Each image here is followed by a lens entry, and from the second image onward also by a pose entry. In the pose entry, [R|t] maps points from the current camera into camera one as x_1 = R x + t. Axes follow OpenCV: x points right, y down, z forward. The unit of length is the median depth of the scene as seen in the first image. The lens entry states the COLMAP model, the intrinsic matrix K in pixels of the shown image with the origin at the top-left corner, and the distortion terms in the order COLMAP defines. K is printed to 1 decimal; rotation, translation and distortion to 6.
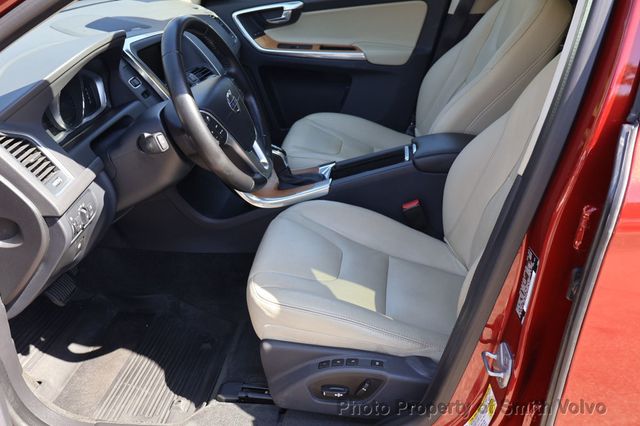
lens RADIAL K [[641.4, 0, 320.2], [0, 641.4, 212.5], [0, 0, 1]] dist [0.004182, 0.000000]
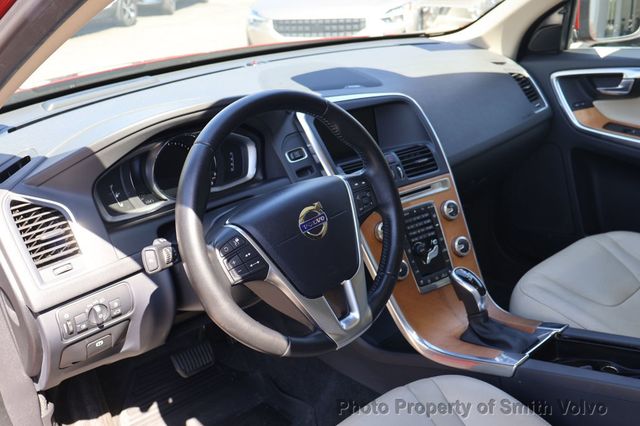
lens RADIAL K [[641.4, 0, 320.0], [0, 641.4, 214.2], [0, 0, 1]] dist [0.004182, 0.000000]
pose [[0.743867, 0.253564, -0.618359, 0.197987], [-0.271408, 0.960115, 0.067209, -0.154954], [0.610737, 0.117834, 0.783017, 0.320282]]
